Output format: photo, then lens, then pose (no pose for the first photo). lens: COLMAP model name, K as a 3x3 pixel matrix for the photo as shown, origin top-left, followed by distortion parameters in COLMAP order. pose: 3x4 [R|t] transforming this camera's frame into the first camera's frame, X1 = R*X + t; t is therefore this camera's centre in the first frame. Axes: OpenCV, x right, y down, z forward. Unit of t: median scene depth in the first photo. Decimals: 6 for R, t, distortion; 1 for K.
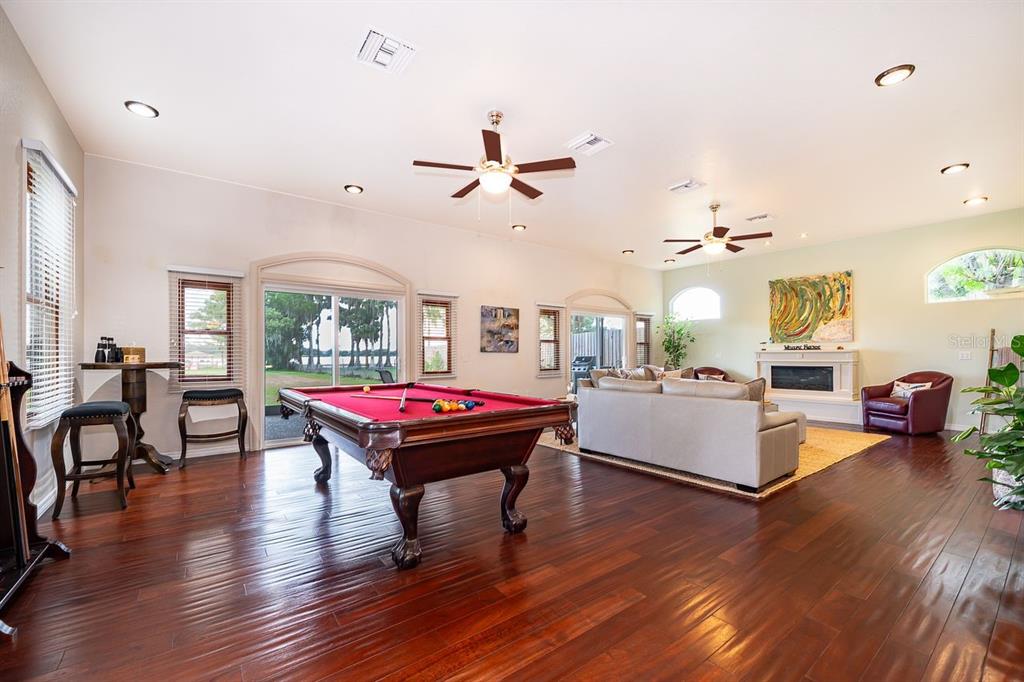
lens RADIAL K [[416.2, 0, 504.9], [0, 416.2, 338.1], [0, 0, 1]] dist [-0.002620, -0.000073]
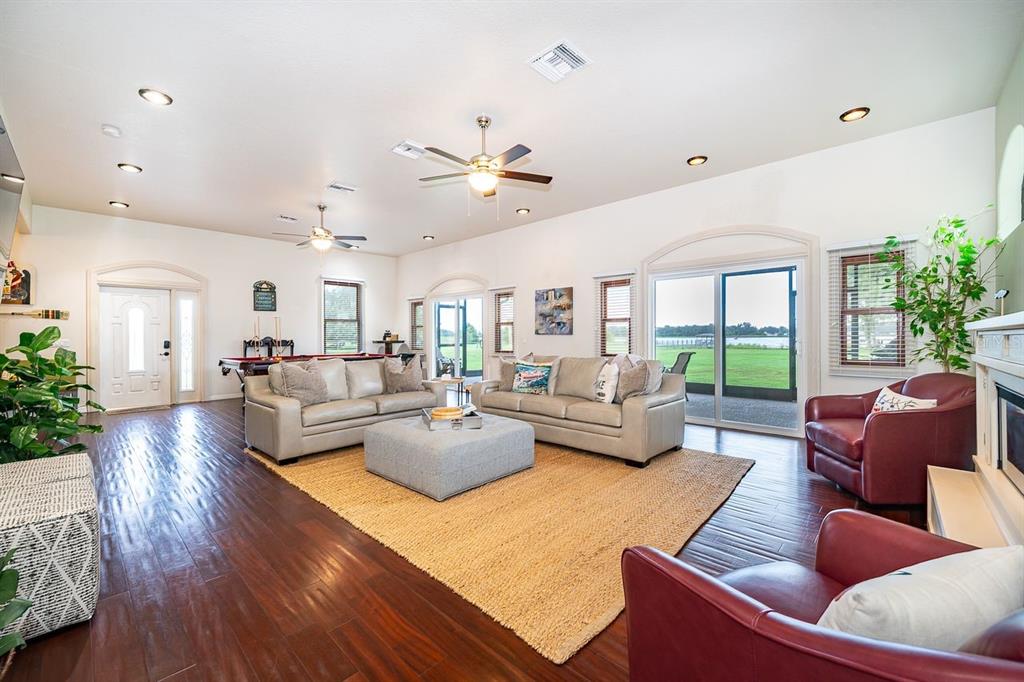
lens RADIAL K [[416.2, 0, 505.8], [0, 416.2, 339.7], [0, 0, 1]] dist [-0.002620, -0.000073]
pose [[0.178918, 0.007159, -0.983838, 0.938152], [0.044556, 0.998889, 0.015371, 0.026164], [0.982855, -0.046586, 0.178400, 0.708599]]
